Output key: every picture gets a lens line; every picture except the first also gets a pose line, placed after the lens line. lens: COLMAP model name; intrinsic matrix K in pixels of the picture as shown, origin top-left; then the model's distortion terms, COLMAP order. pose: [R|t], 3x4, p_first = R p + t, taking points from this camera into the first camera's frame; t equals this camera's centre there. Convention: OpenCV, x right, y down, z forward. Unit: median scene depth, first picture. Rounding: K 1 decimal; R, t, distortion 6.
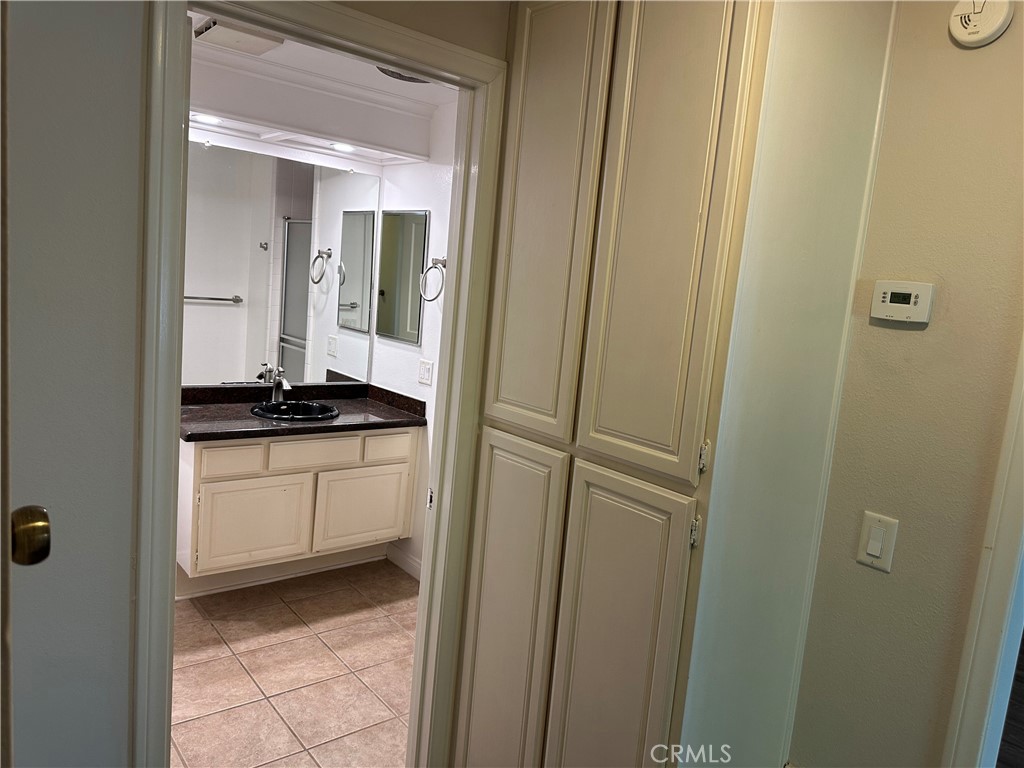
lens RADIAL K [[700.1, 0, 512.3], [0, 700.1, 372.9], [0, 0, 1]] dist [0.167431, -0.352859]
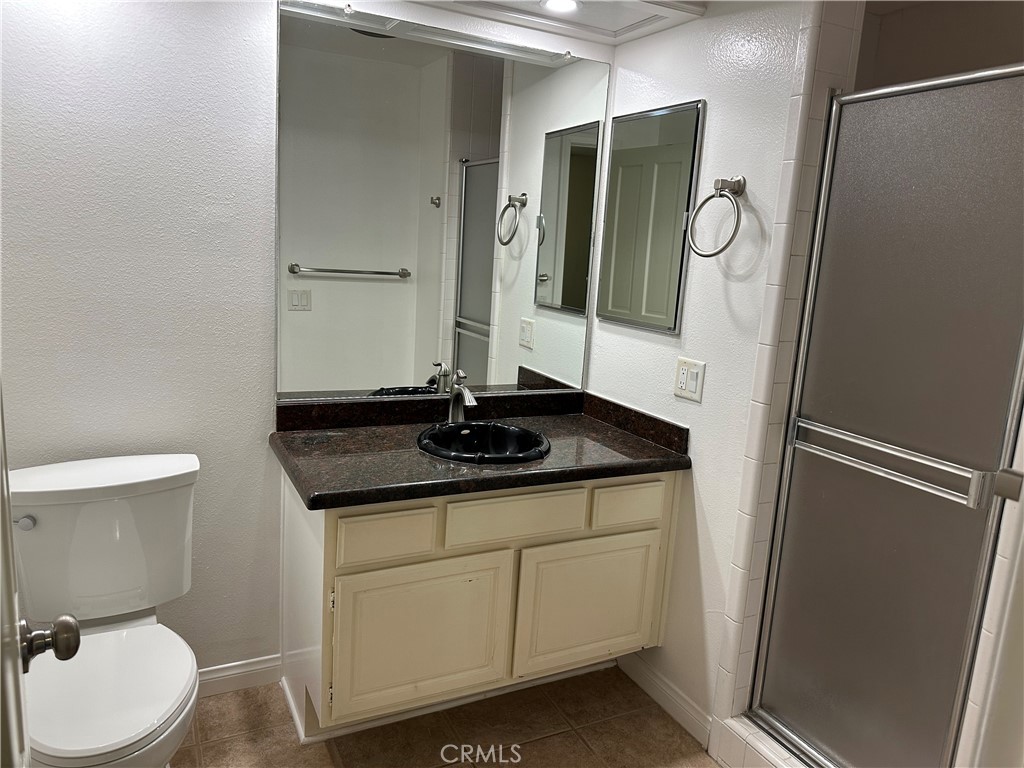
lens RADIAL K [[726.1, 0, 518.3], [0, 726.1, 385.2], [0, 0, 1]] dist [0.072863, -0.072452]
pose [[0.975118, 0.011324, -0.221398, -0.127727], [-0.001472, 0.999003, 0.044614, -0.023480], [0.221682, -0.043178, 0.974162, 0.364616]]
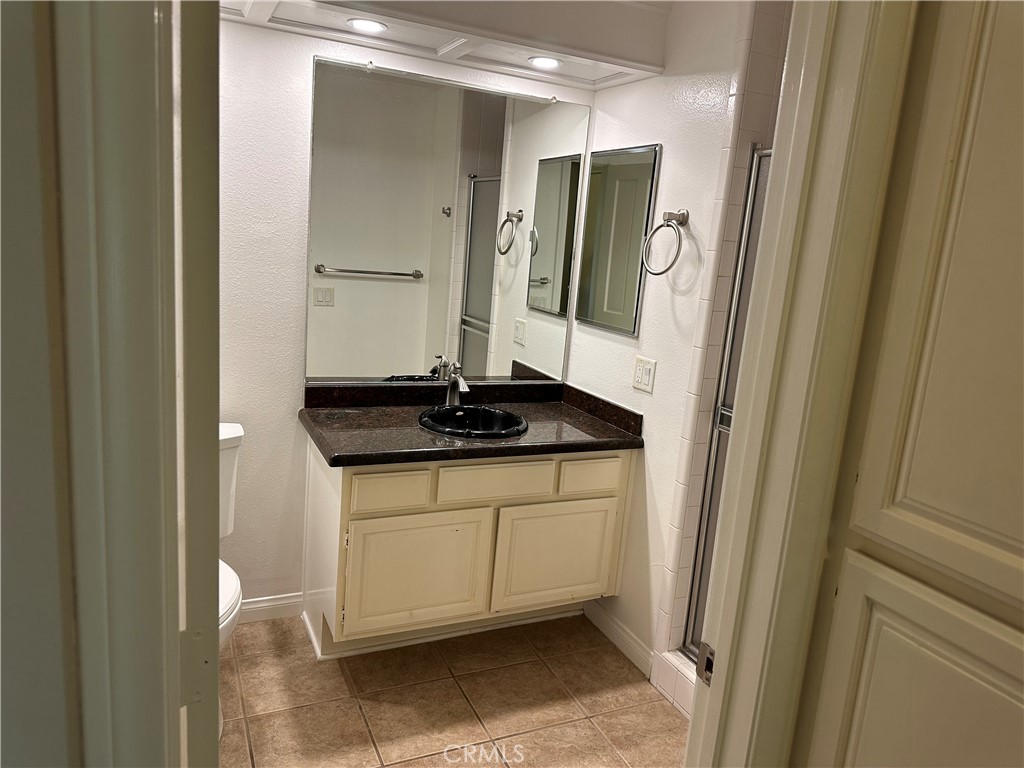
lens RADIAL K [[714.2, 0, 515.6], [0, 714.2, 381.3], [0, 0, 1]] dist [0.168677, -0.292303]
pose [[0.968602, 0.036704, -0.245890, -0.069649], [-0.025610, 0.998511, 0.048164, -0.025995], [0.247292, -0.040354, 0.968100, 0.252277]]
